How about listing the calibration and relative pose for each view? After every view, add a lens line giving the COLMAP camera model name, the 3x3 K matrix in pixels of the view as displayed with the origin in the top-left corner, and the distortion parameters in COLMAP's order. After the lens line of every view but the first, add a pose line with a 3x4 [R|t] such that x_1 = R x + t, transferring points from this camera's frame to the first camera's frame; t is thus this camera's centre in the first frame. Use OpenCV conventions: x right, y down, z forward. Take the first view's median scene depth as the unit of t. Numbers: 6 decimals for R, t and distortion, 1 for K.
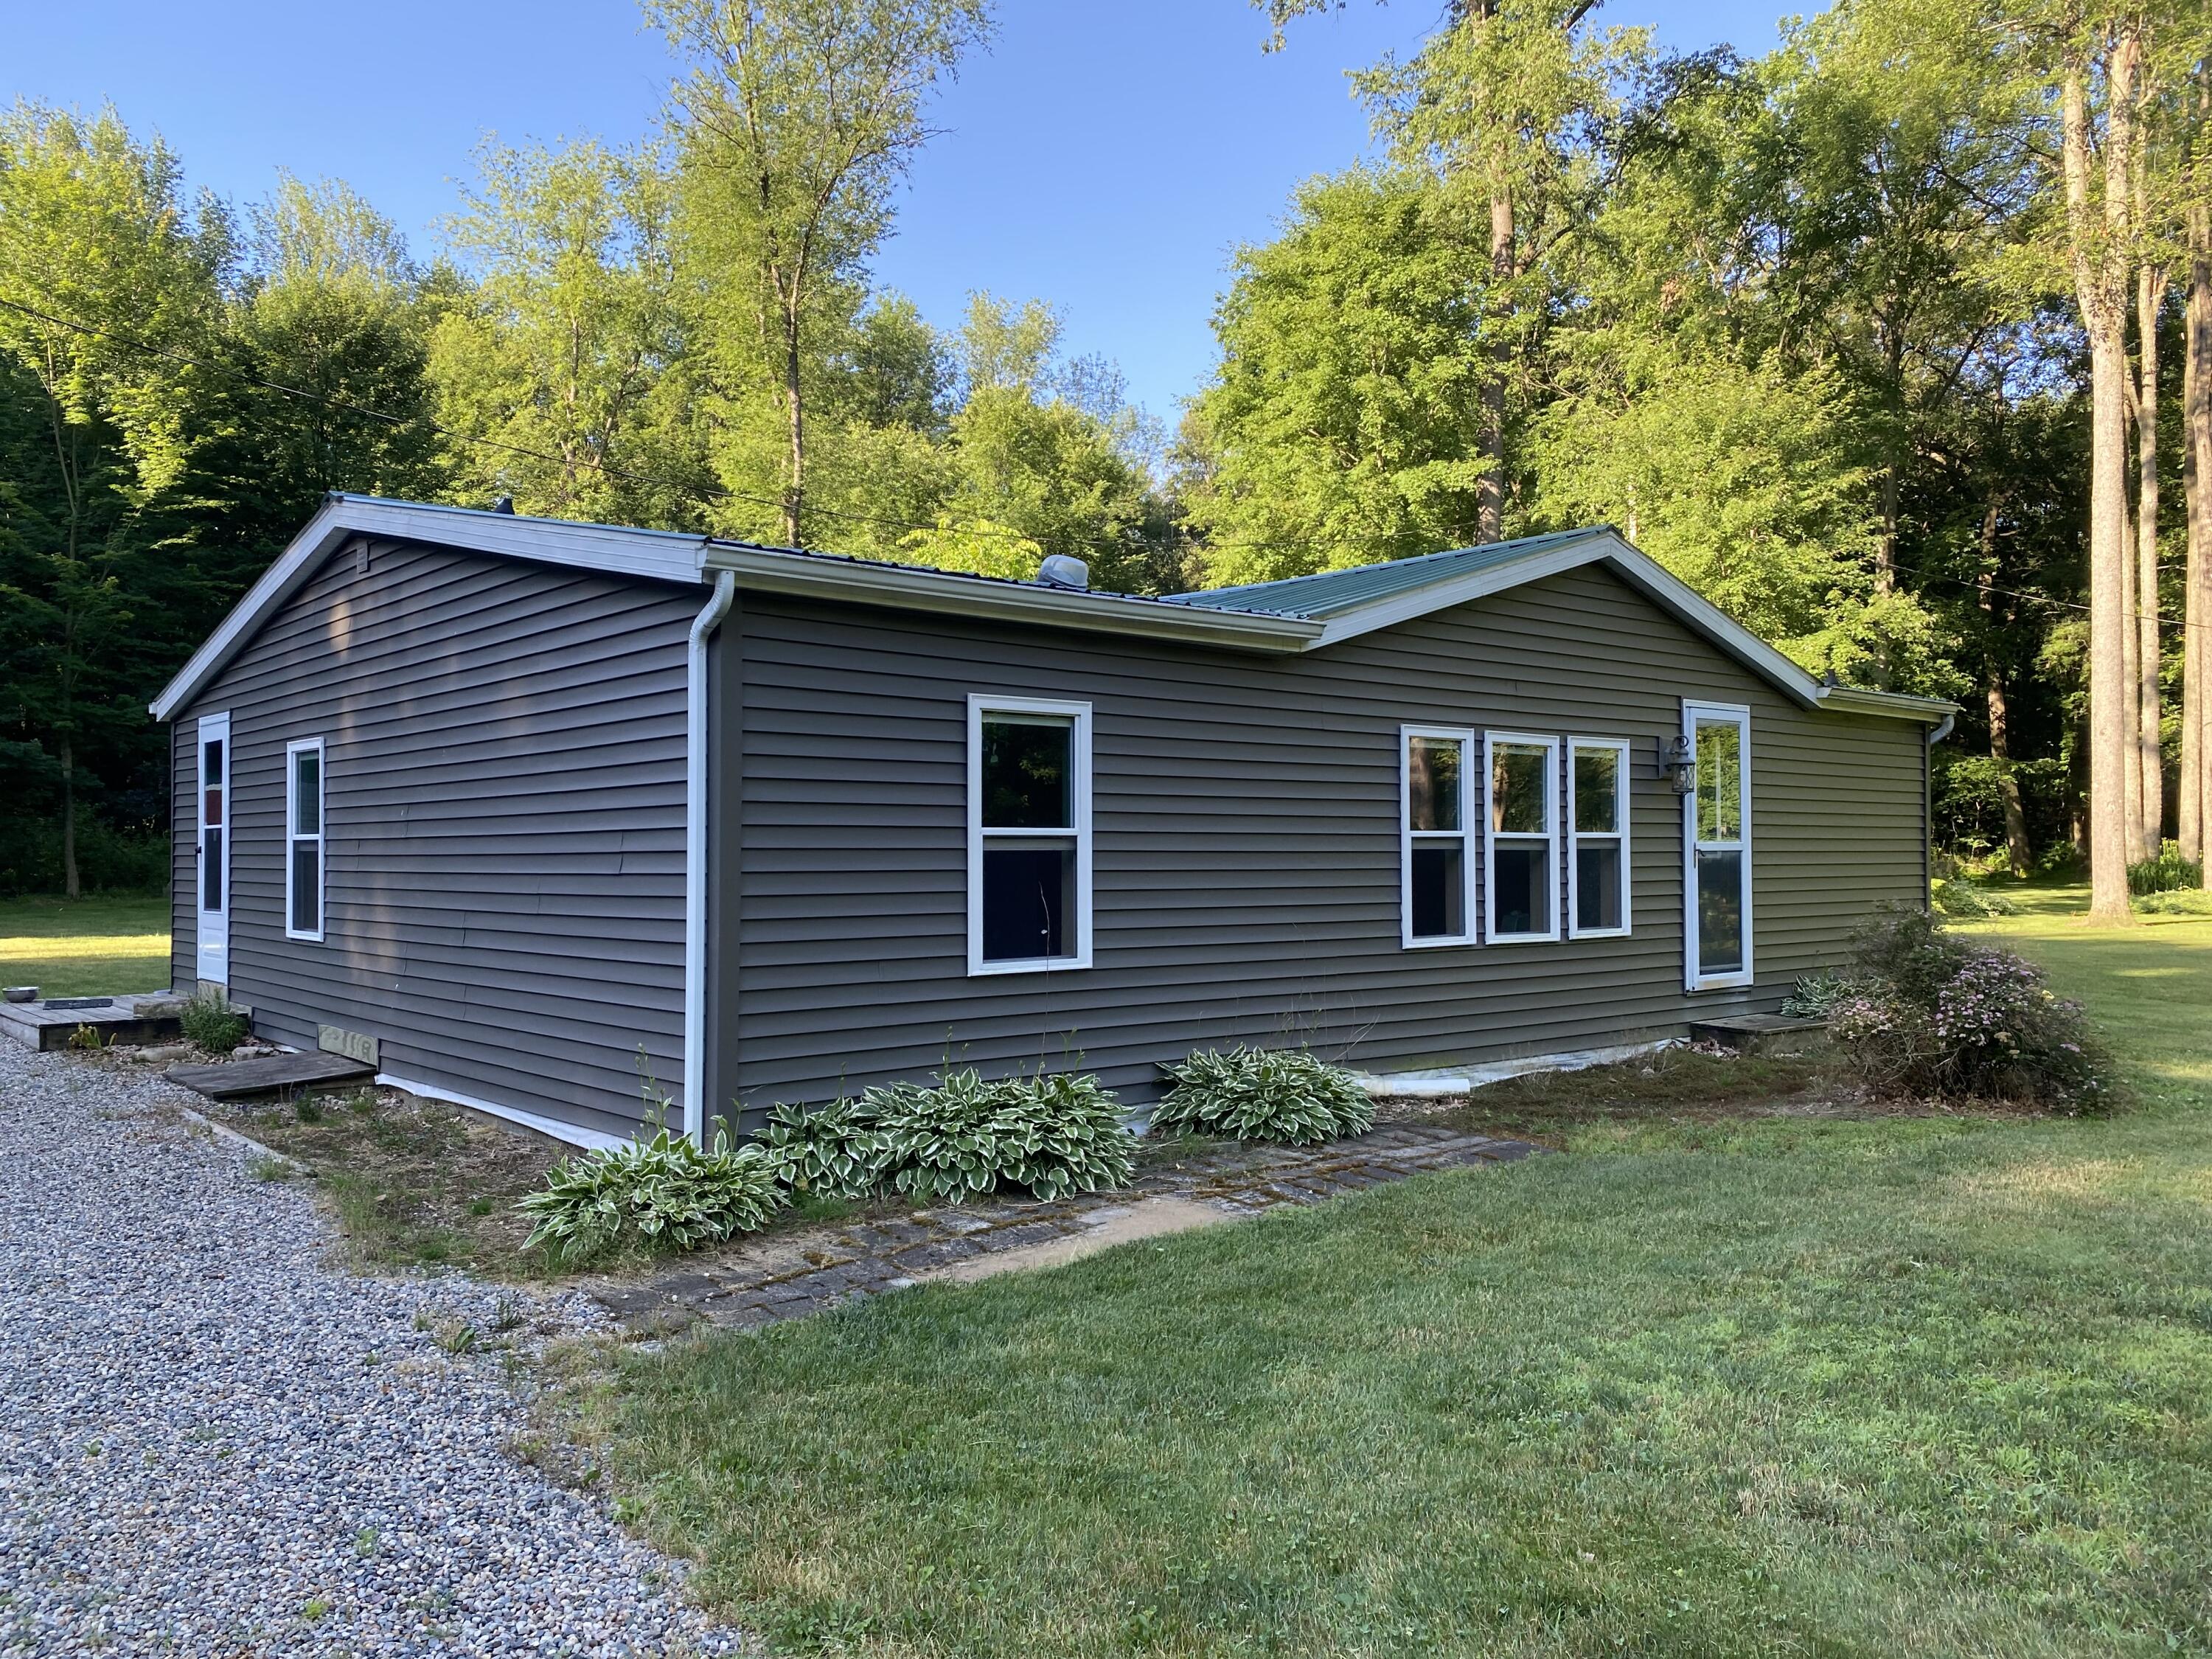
lens RADIAL K [[1642.6, 0, 1106.0], [0, 1642.6, 829.5], [0, 0, 1]] dist [-0.002756, -0.001309]
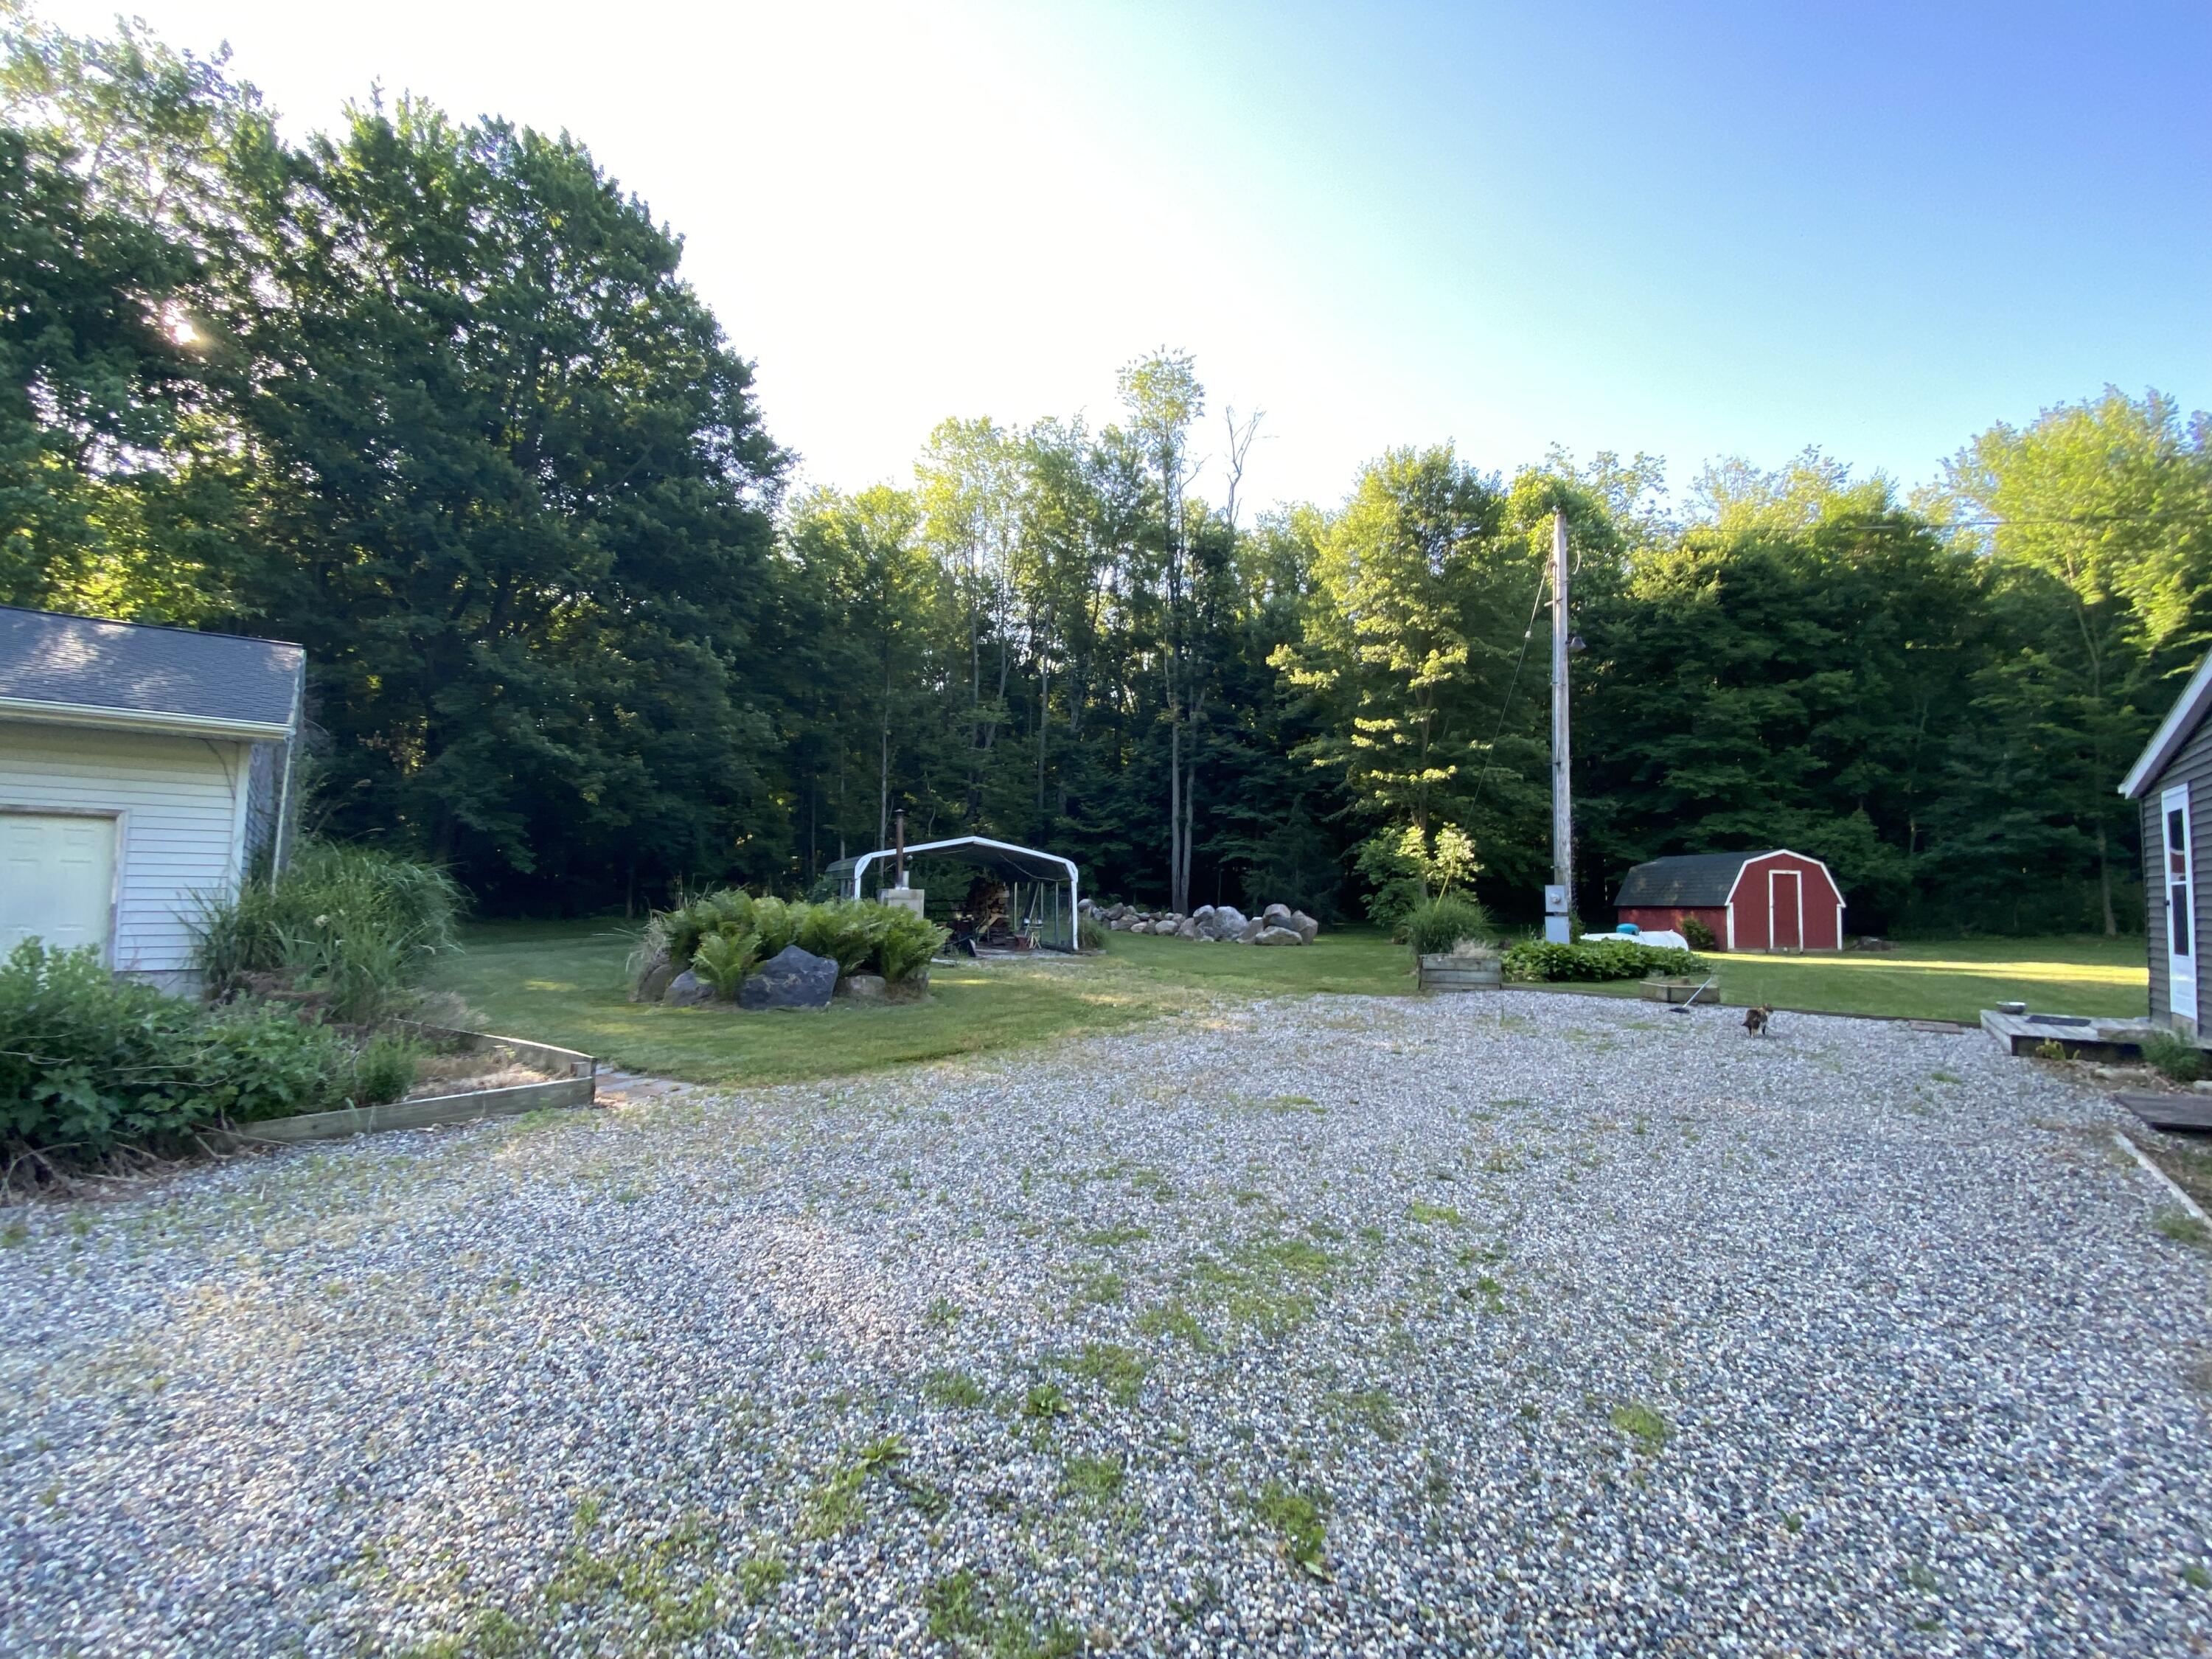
lens RADIAL K [[918.5, 0, 1106.0], [0, 918.5, 829.5], [0, 0, 1]] dist [-0.000100, -0.011829]
pose [[0.163857, -0.058116, -0.984771, -0.034150], [-0.004928, 0.998203, -0.059728, 0.001640], [0.986472, 0.014640, 0.163276, 0.126365]]
